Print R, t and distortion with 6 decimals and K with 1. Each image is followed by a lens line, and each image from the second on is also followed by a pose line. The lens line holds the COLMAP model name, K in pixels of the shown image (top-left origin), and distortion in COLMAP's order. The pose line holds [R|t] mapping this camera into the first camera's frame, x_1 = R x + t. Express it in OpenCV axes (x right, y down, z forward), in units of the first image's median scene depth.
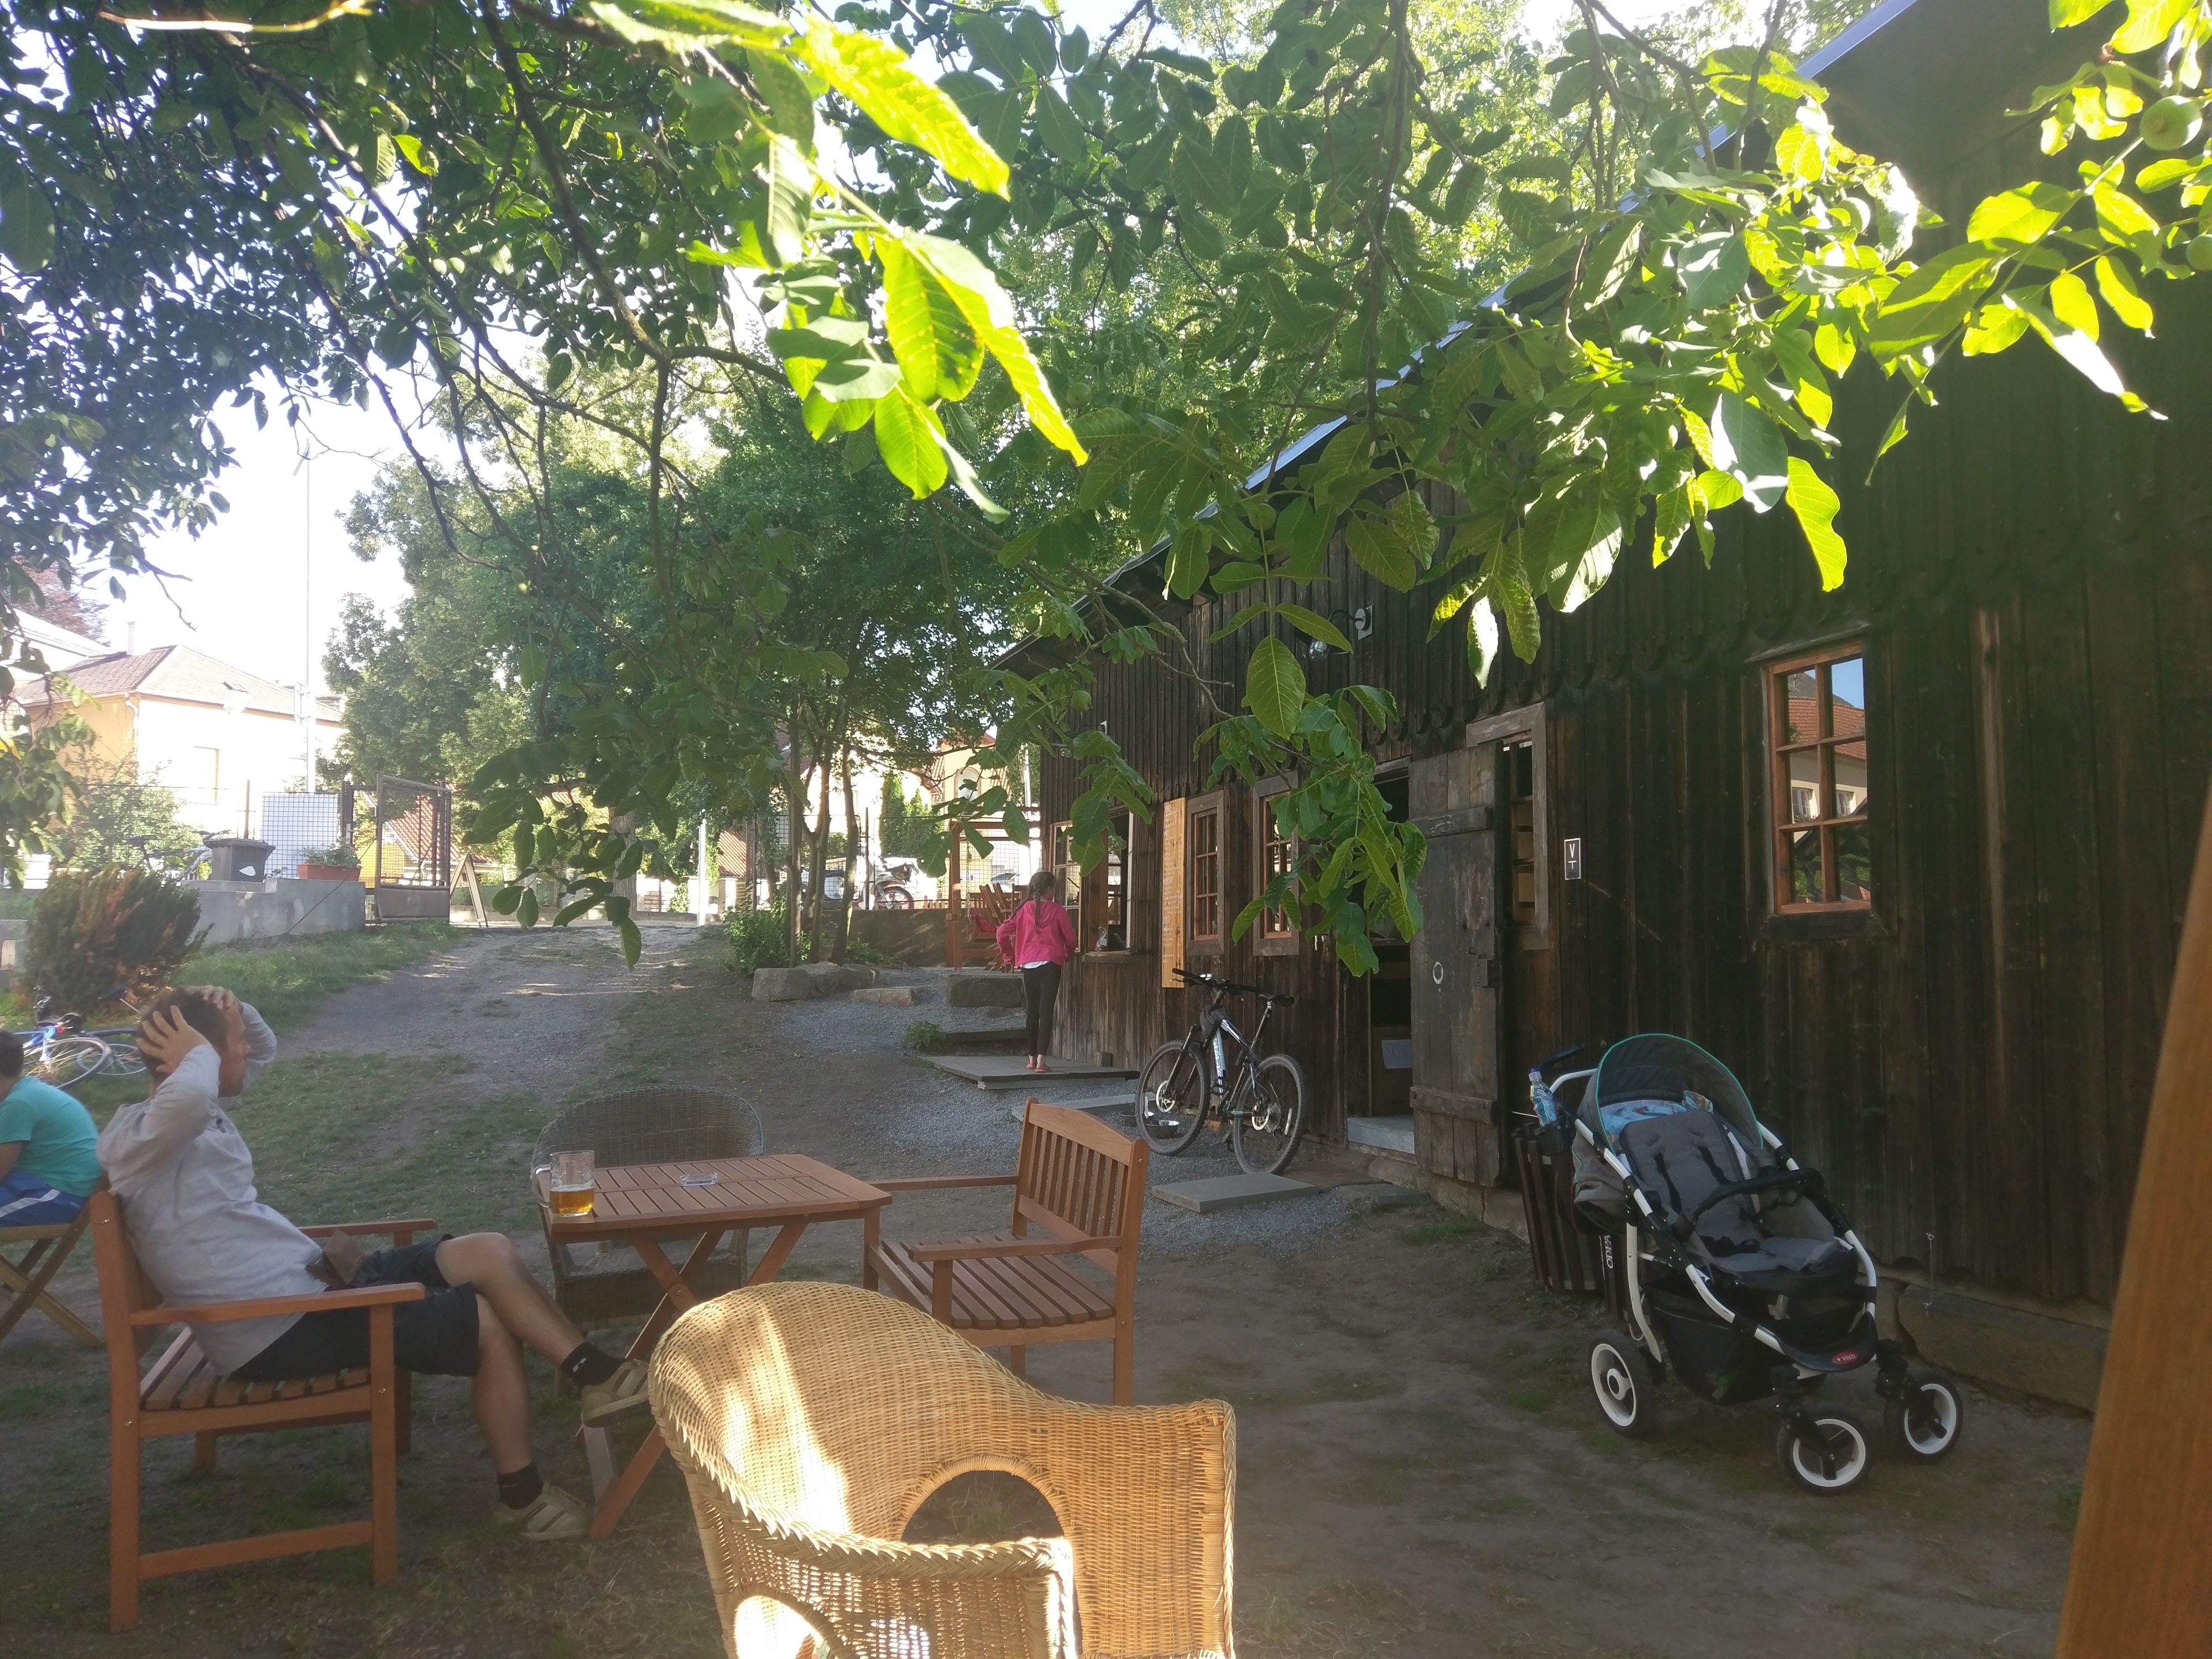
lens RADIAL K [[1662.5, 0, 1106.0], [0, 1662.5, 829.5], [0, 0, 1]] dist [0.037420, 0.000578]
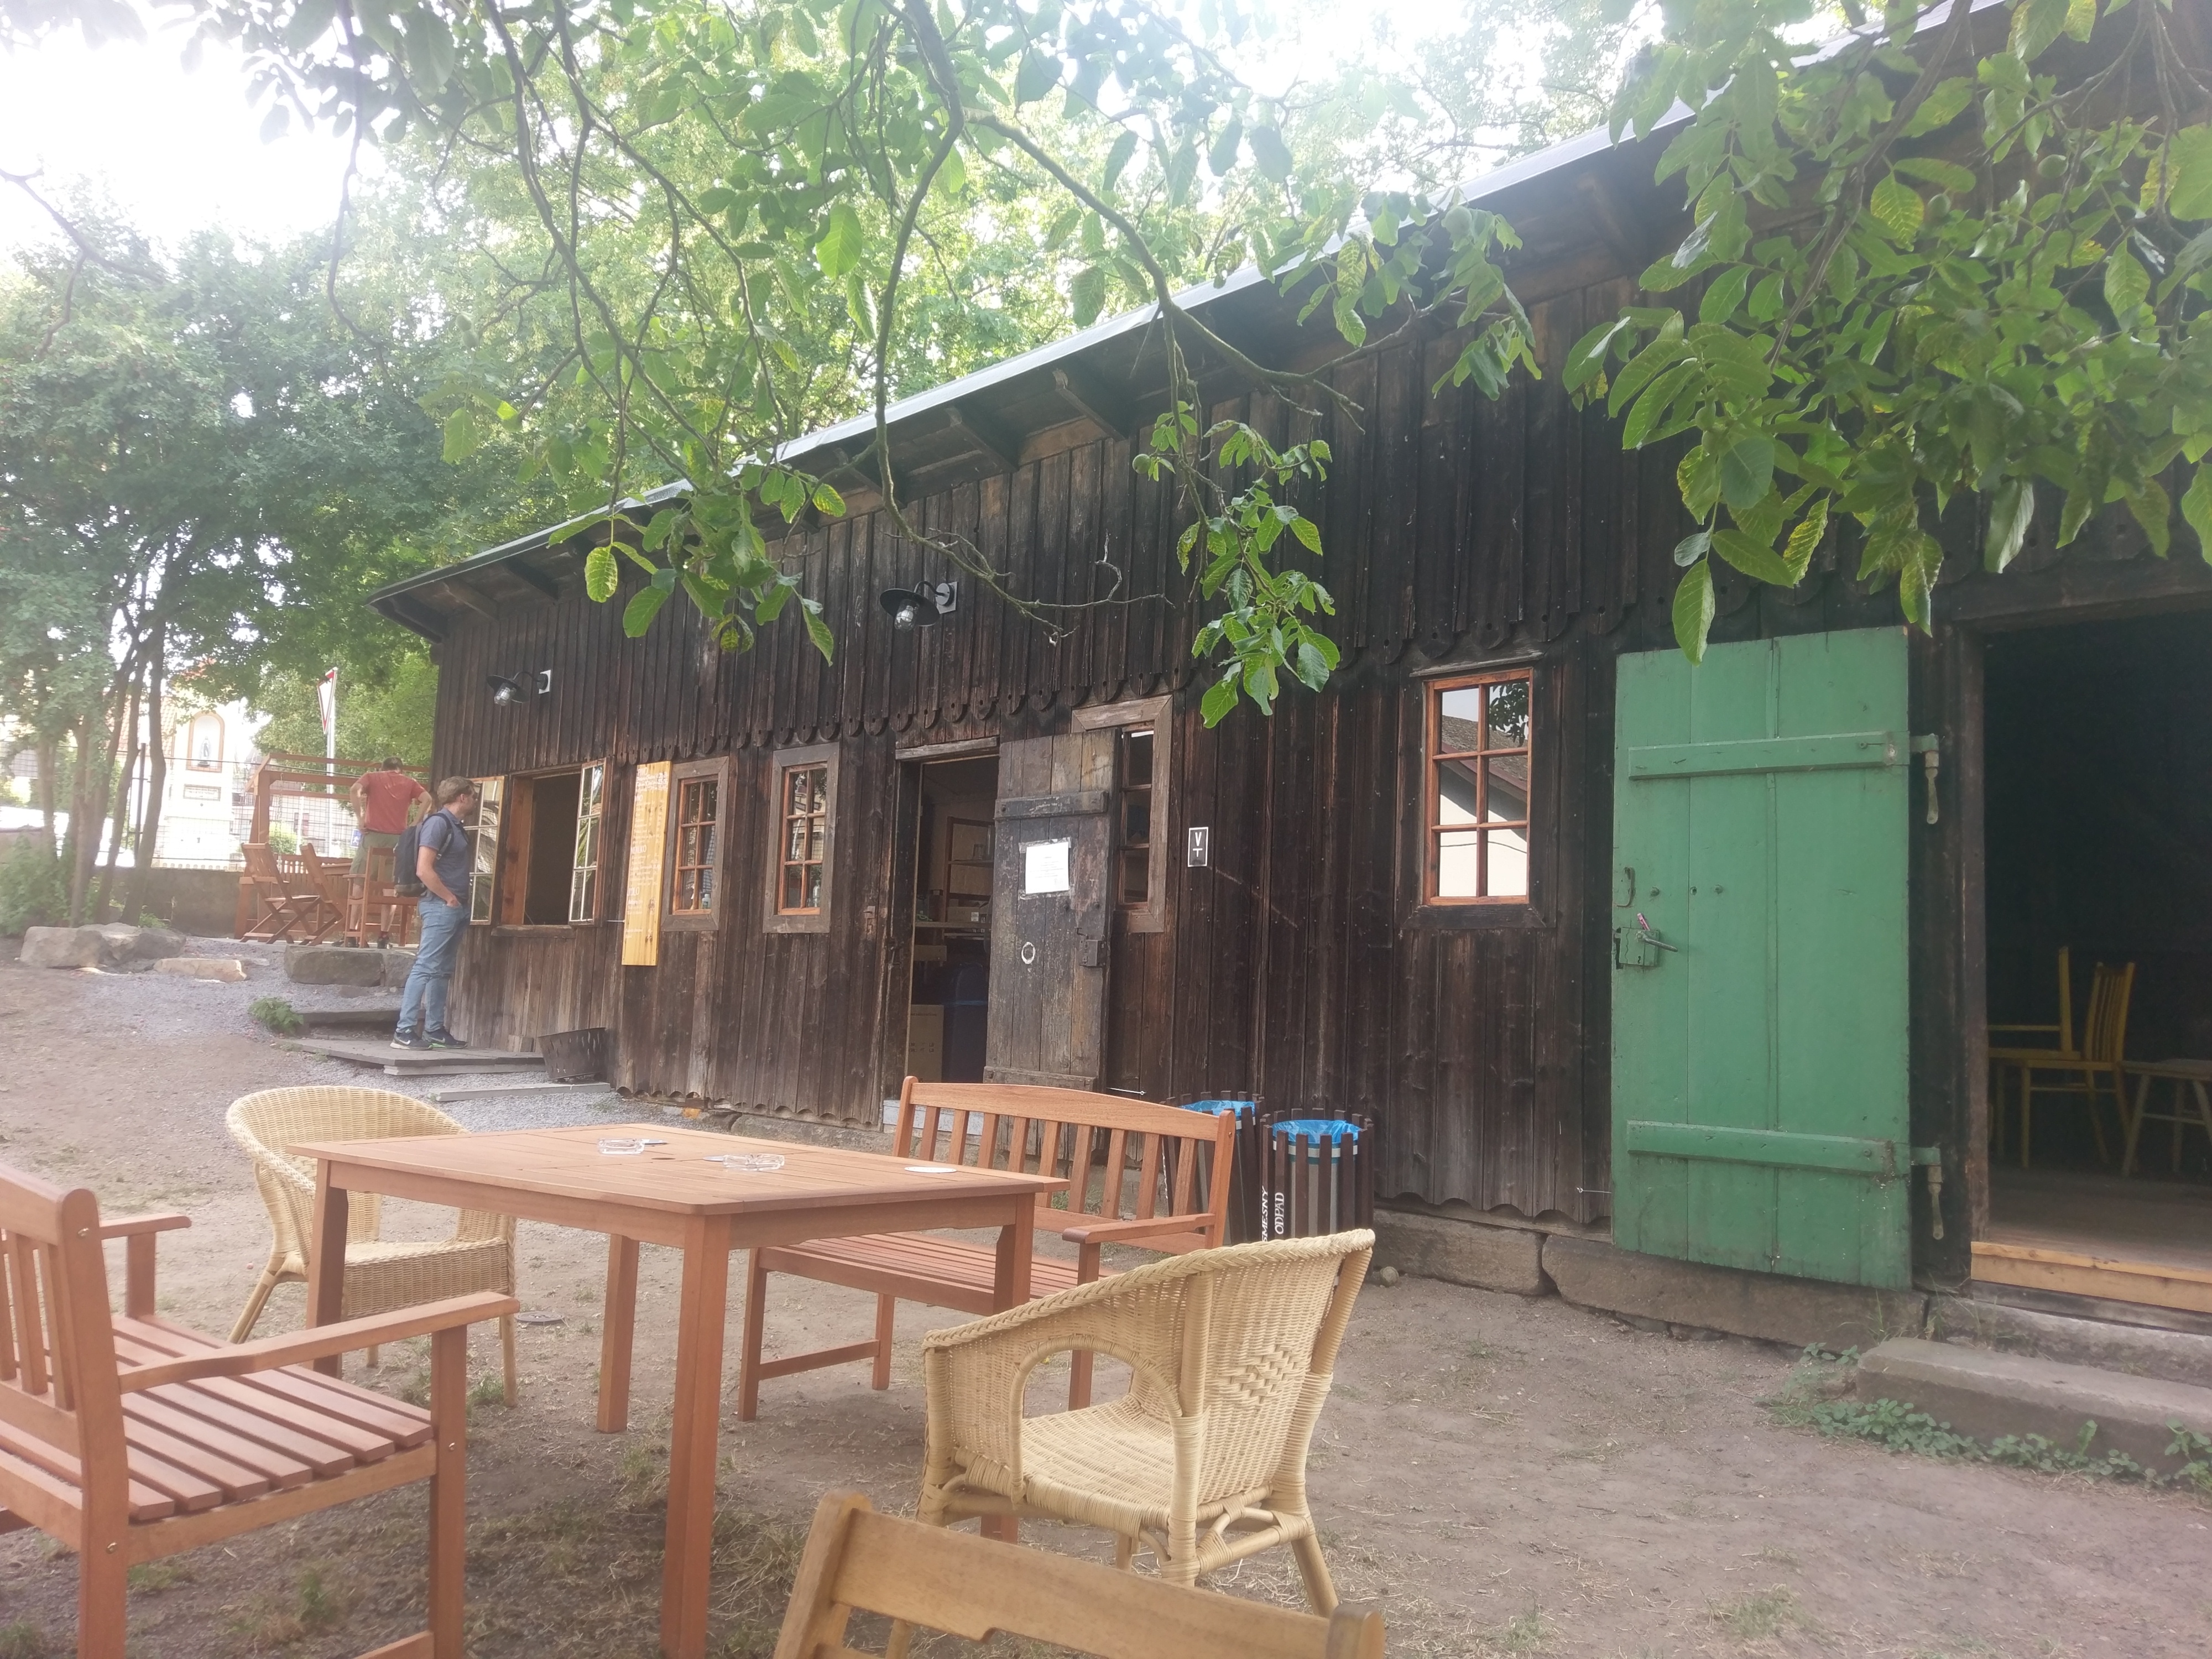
lens RADIAL K [[1662.5, 0, 1106.0], [0, 1662.5, 829.5], [0, 0, 1]] dist [0.037420, 0.000578]
pose [[0.892030, 0.072110, 0.446188, -0.220046], [-0.071423, 0.997277, -0.018384, 0.027767], [-0.446298, -0.015469, 0.894751, 0.082945]]
